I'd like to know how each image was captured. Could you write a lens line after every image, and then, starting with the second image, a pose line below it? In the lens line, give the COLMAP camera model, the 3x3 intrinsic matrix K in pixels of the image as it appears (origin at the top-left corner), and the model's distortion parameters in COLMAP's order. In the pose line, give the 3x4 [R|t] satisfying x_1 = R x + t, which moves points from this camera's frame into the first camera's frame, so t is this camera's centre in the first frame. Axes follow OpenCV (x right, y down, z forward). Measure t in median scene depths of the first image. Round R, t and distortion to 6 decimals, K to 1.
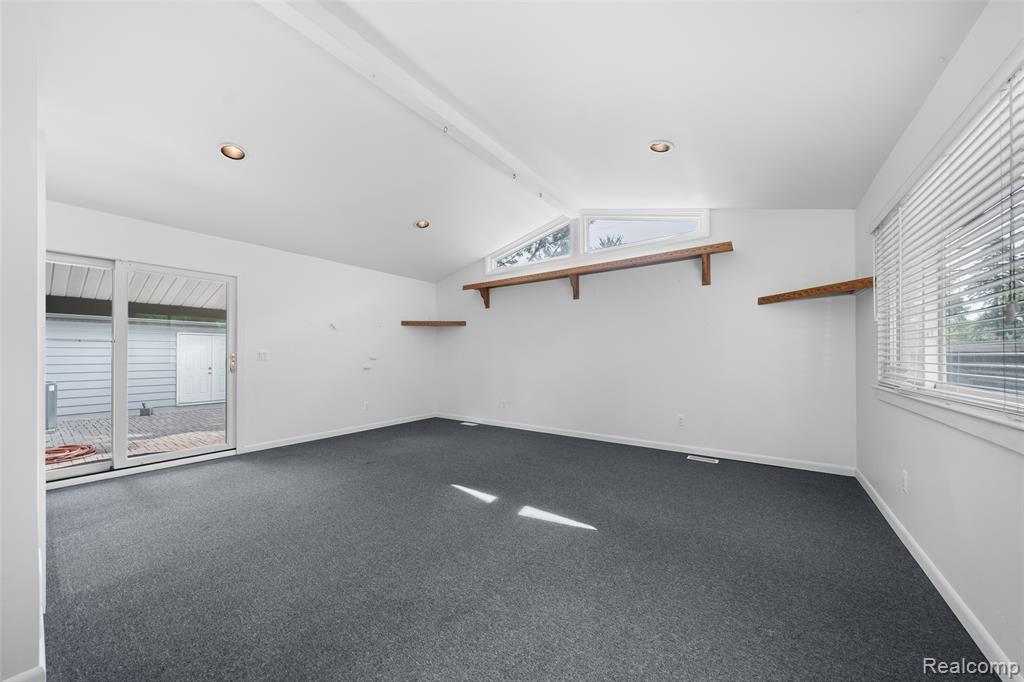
lens RADIAL K [[350.9, 0, 513.8], [0, 350.9, 353.0], [0, 0, 1]] dist [-0.000949, -0.000085]
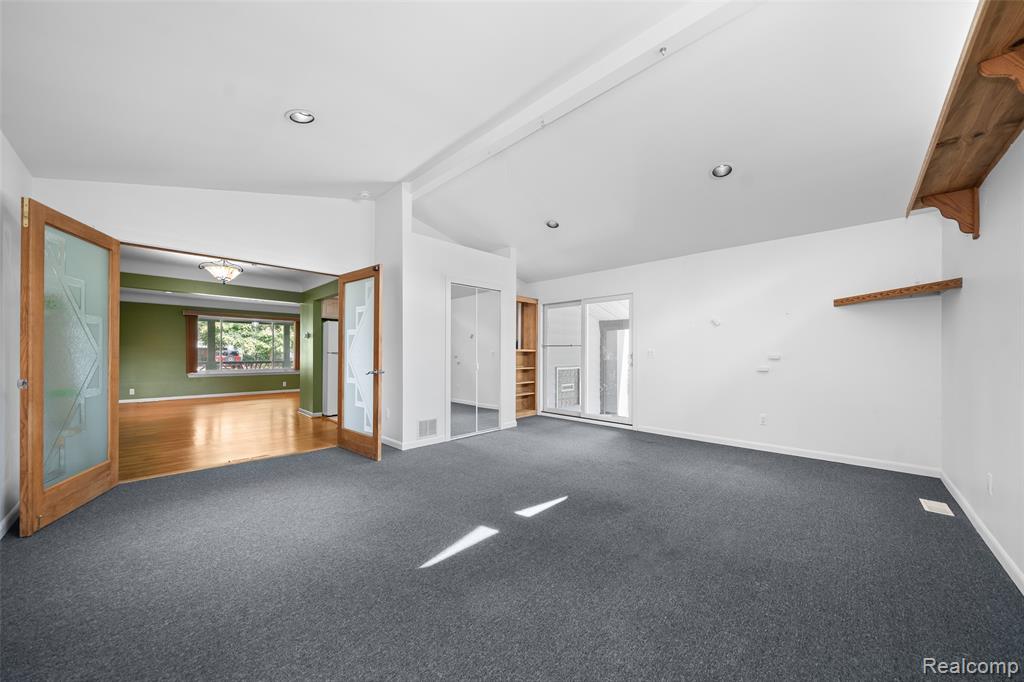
lens RADIAL K [[350.9, 0, 513.8], [0, 350.9, 353.0], [0, 0, 1]] dist [-0.000949, -0.000085]
pose [[-0.136442, 0.000751, -0.990648, 0.559503], [0.005720, 0.999984, -0.000030, 0.001497], [0.990632, -0.005670, -0.136444, 0.739380]]
